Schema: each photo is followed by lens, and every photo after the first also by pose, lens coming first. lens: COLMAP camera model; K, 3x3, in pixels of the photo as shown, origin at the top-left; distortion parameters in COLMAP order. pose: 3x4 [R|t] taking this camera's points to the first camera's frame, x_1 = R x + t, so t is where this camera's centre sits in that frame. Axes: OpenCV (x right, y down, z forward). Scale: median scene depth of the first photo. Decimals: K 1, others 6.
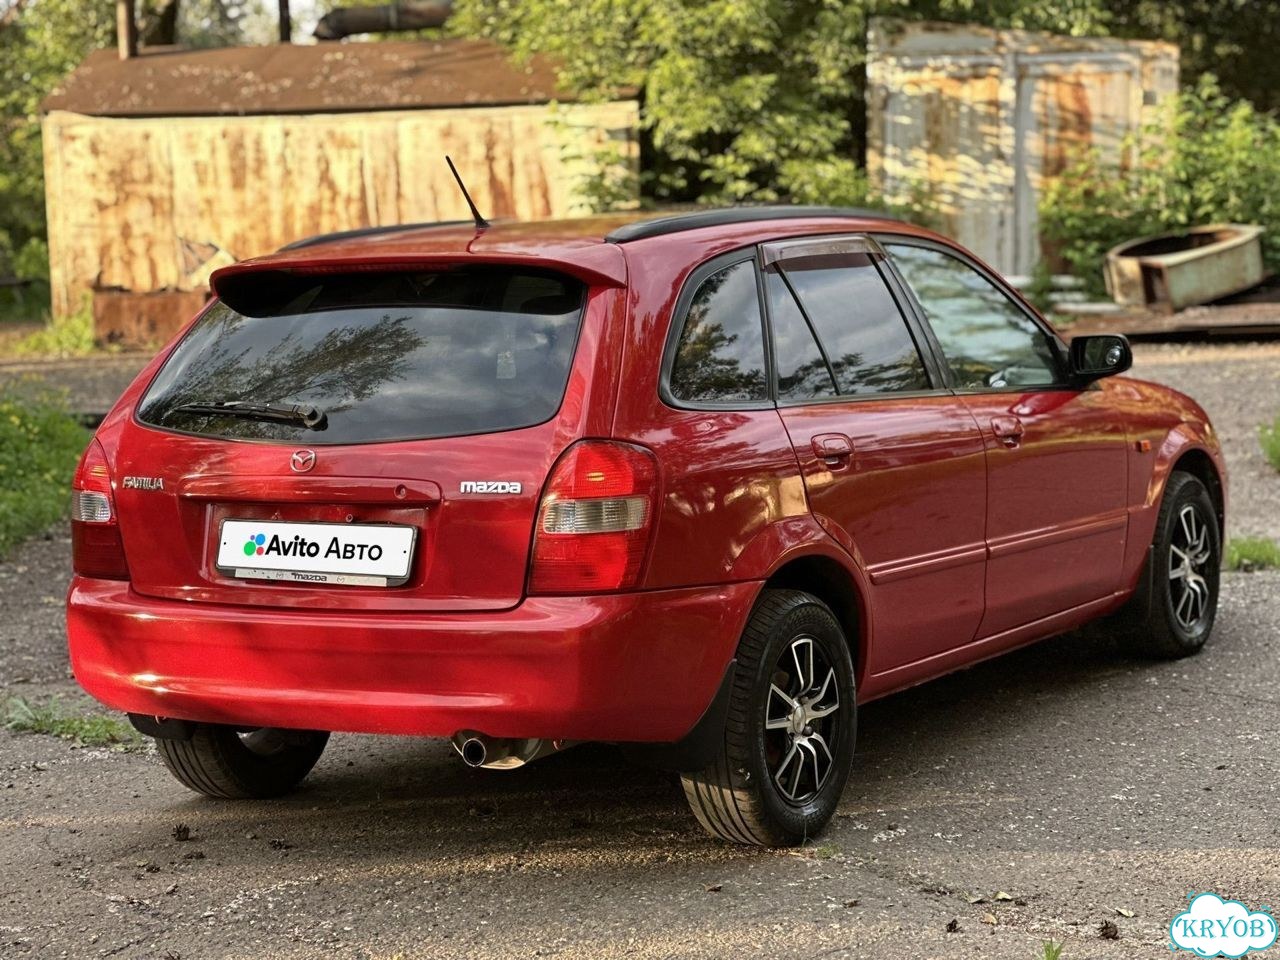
lens RADIAL K [[2858.5, 0, 640.0], [0, 2858.5, 480.0], [0, 0, 1]] dist [0.011584, 4.705910]
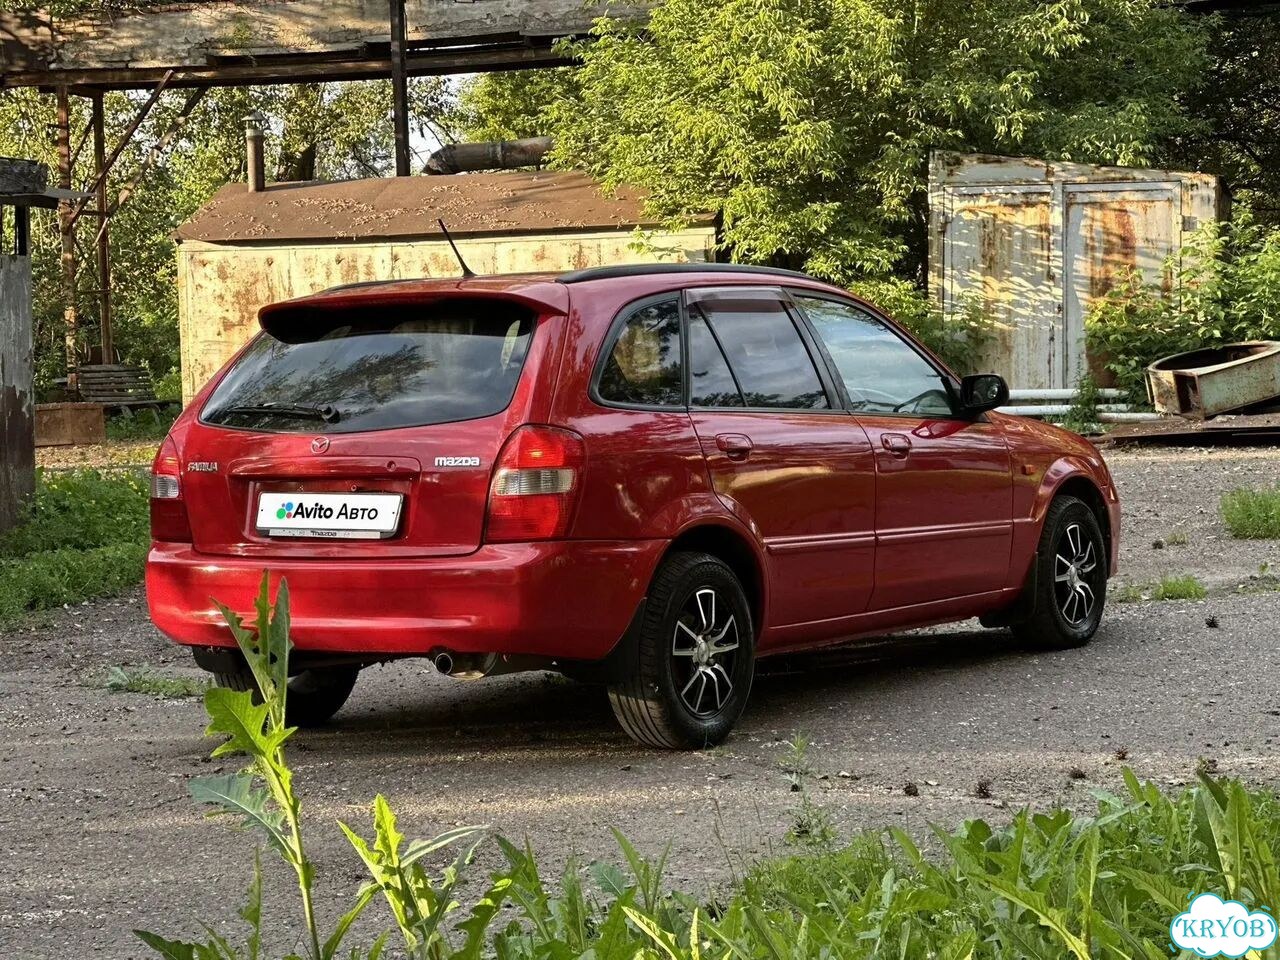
lens RADIAL K [[2858.5, 0, 640.0], [0, 2858.5, 480.0], [0, 0, 1]] dist [0.011584, 4.705910]
pose [[0.998823, 0.004438, -0.048295, 0.072524], [-0.006896, 0.998682, -0.050861, 0.058653], [0.048005, 0.051134, 0.997537, -0.238655]]
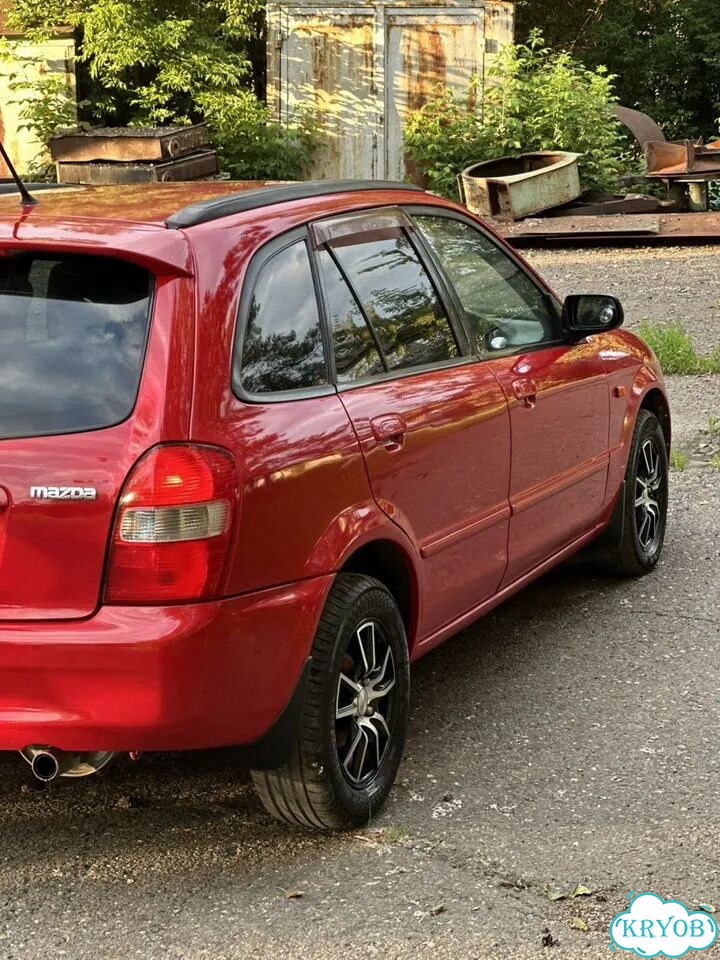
lens RADIAL K [[2165.6, 0, 359.2], [0, 2165.6, 457.9], [0, 0, 1]] dist [0.255893, 0.158266]
pose [[0.990087, -0.013489, 0.139809, -0.041884], [0.004942, 0.998107, 0.061298, -0.039919], [-0.140371, -0.059999, 0.988279, 0.201877]]
